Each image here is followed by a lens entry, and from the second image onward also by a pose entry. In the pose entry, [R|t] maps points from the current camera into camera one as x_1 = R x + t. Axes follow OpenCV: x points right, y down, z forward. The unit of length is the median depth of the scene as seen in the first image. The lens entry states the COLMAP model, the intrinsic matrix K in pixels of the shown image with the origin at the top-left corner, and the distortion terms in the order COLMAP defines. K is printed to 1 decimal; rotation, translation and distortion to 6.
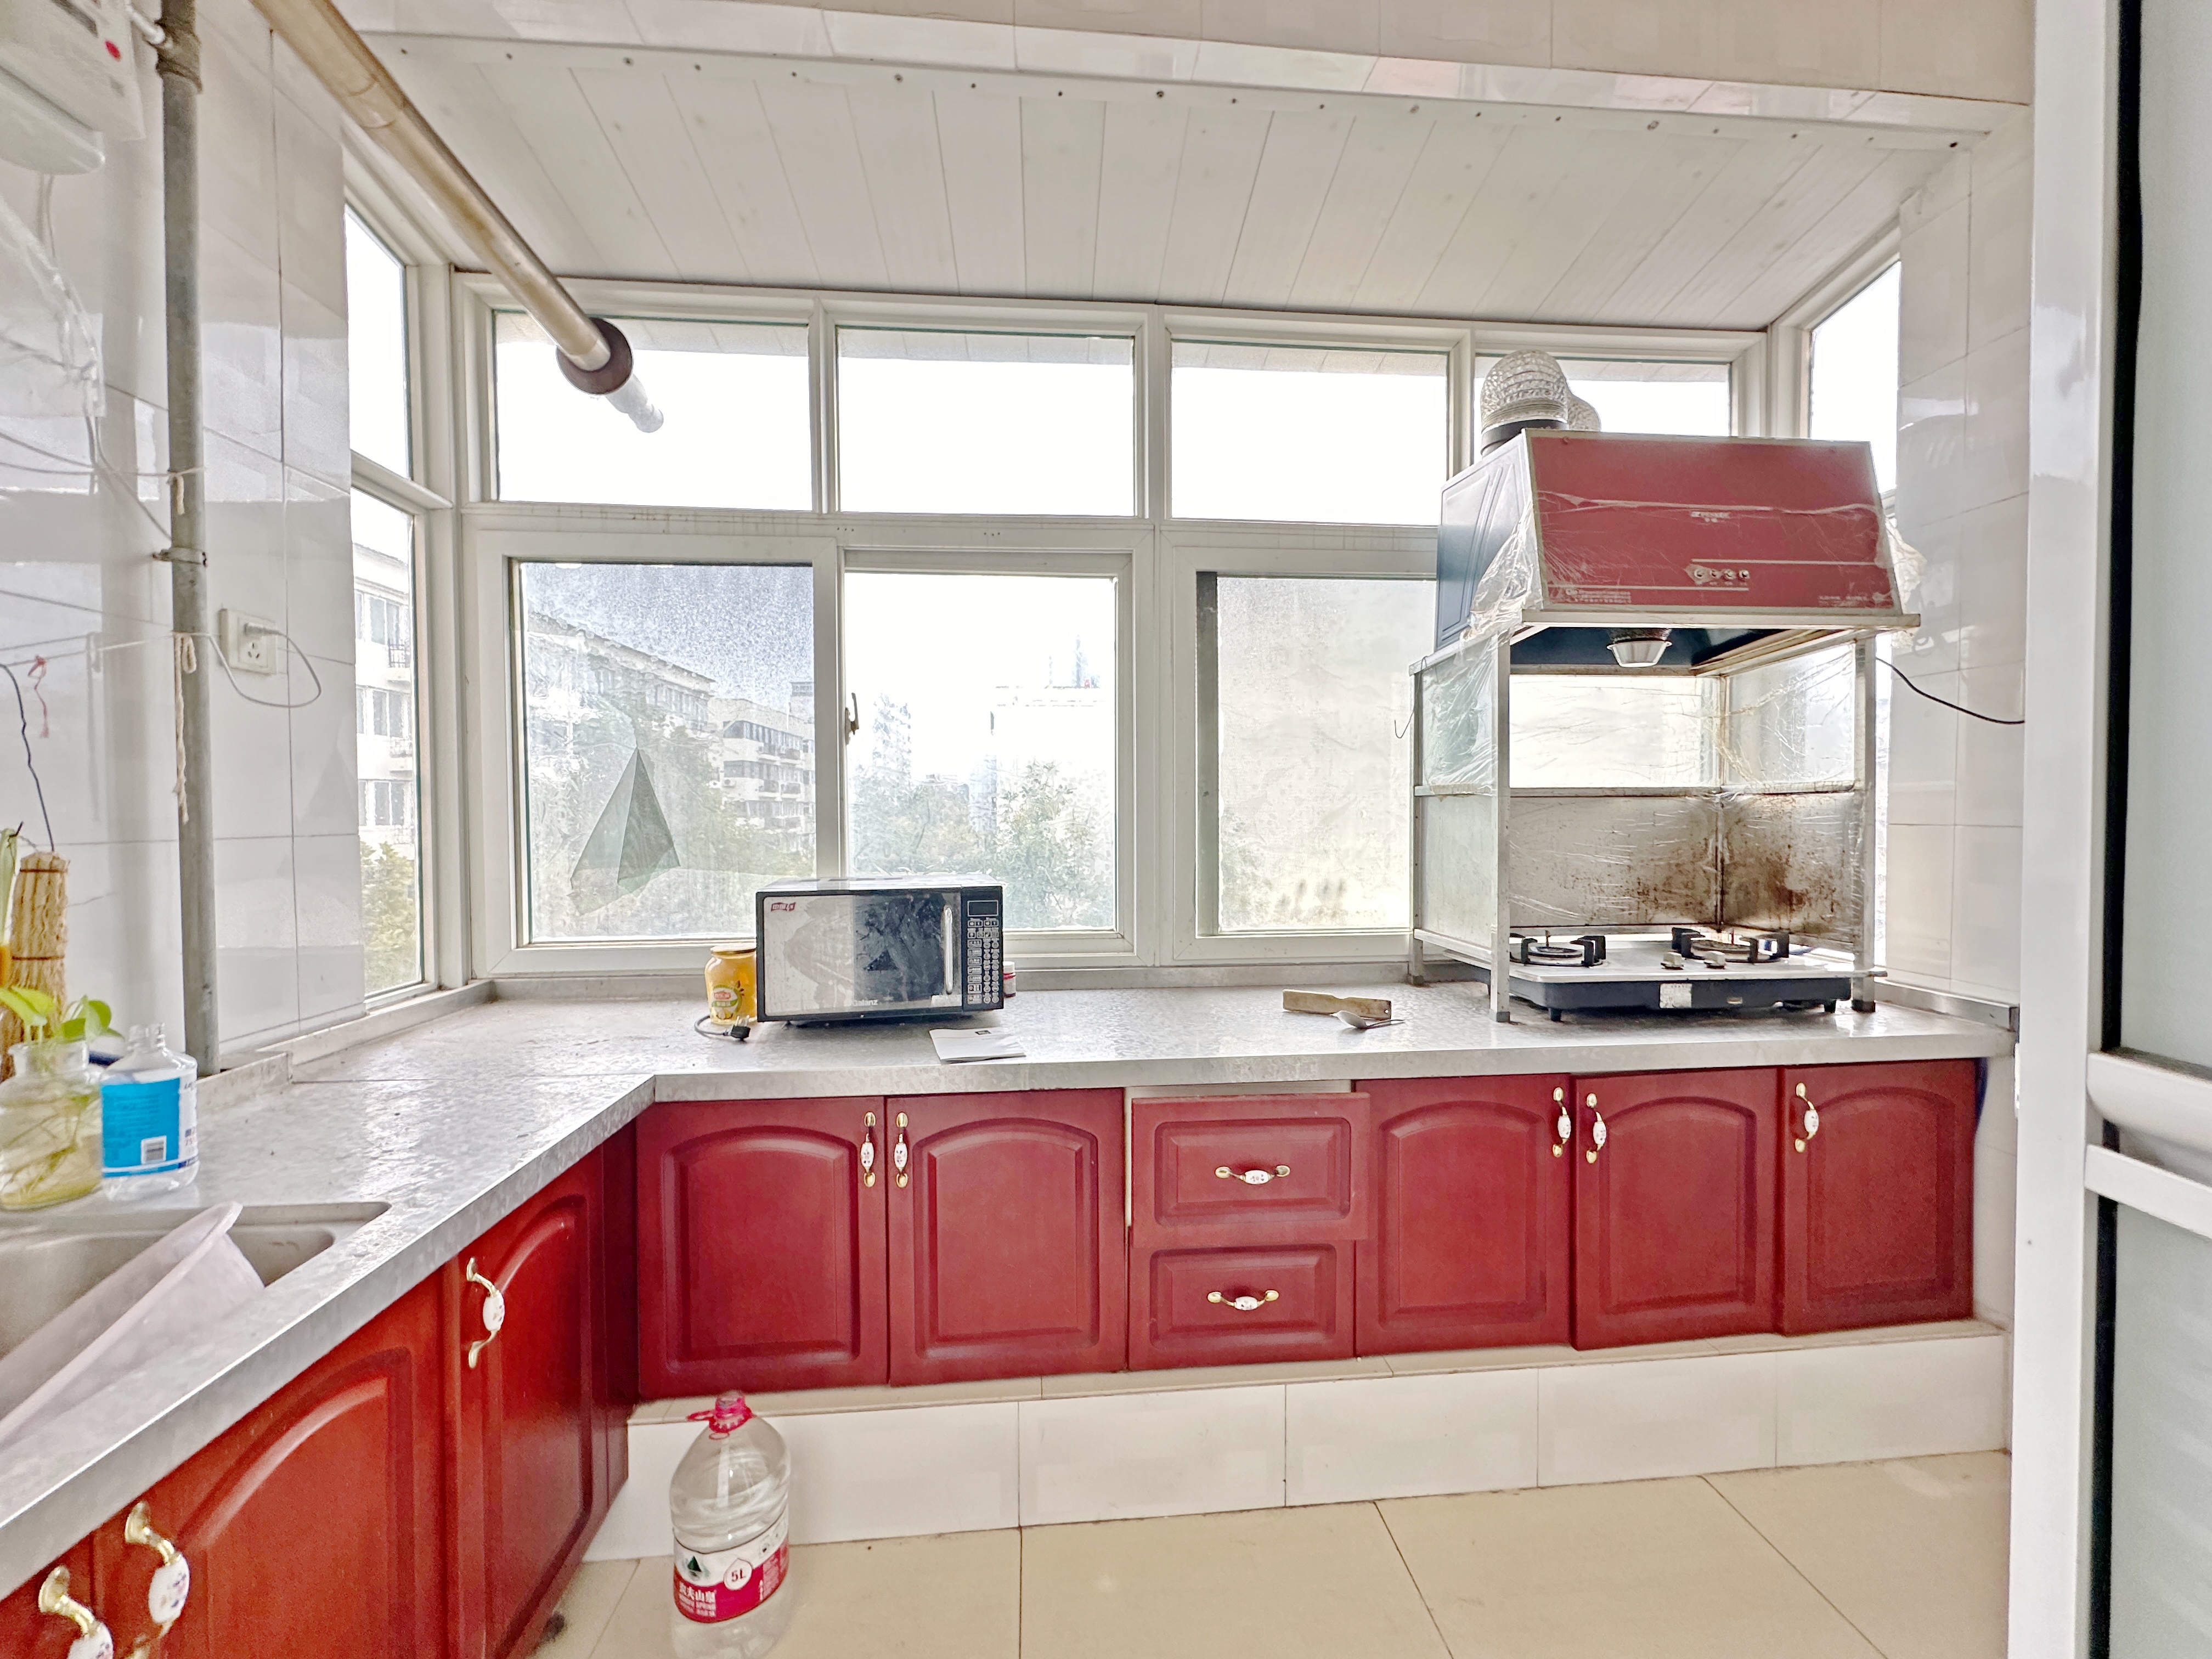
lens RADIAL K [[884.1, 0, 1104.7], [0, 884.1, 825.3], [0, 0, 1]] dist [-0.003077, 0.000671]
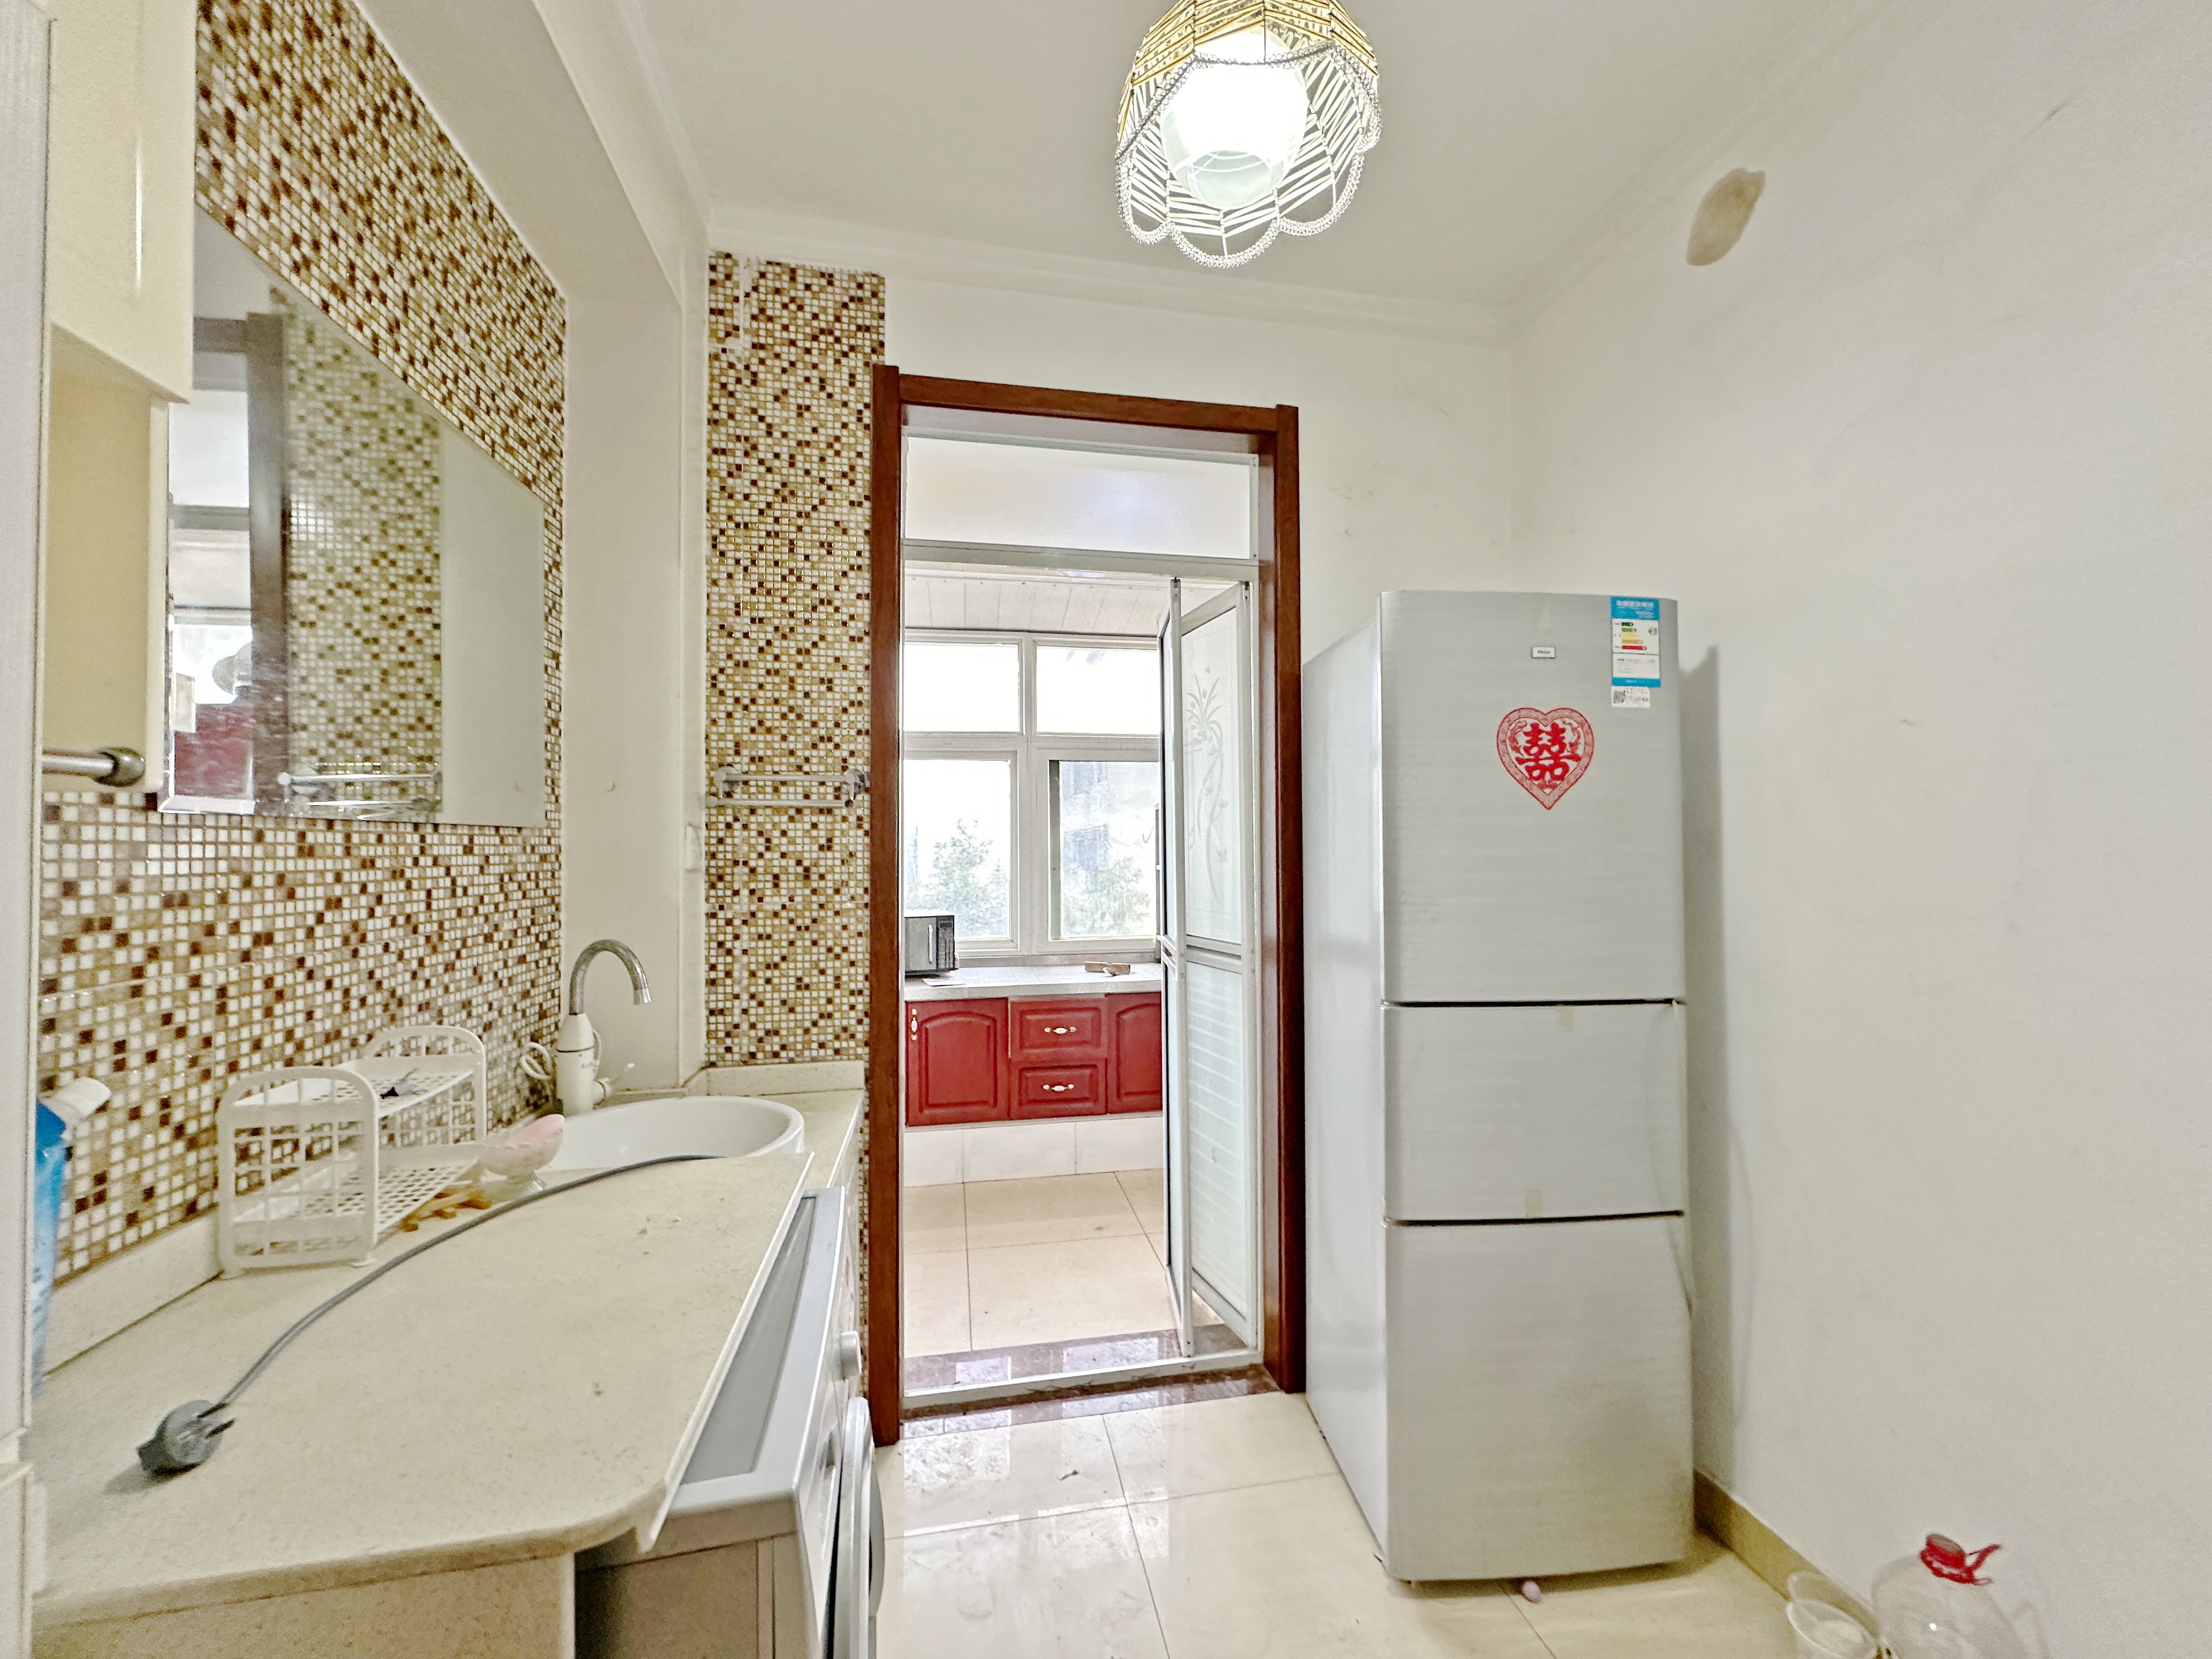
lens RADIAL K [[884.1, 0, 1103.0], [0, 884.1, 833.7], [0, 0, 1]] dist [-0.003077, 0.000671]
pose [[0.997125, -0.005706, 0.075556, 0.092509], [0.009015, 0.999012, -0.043521, -0.036847], [-0.075233, 0.044077, 0.996191, -1.287548]]
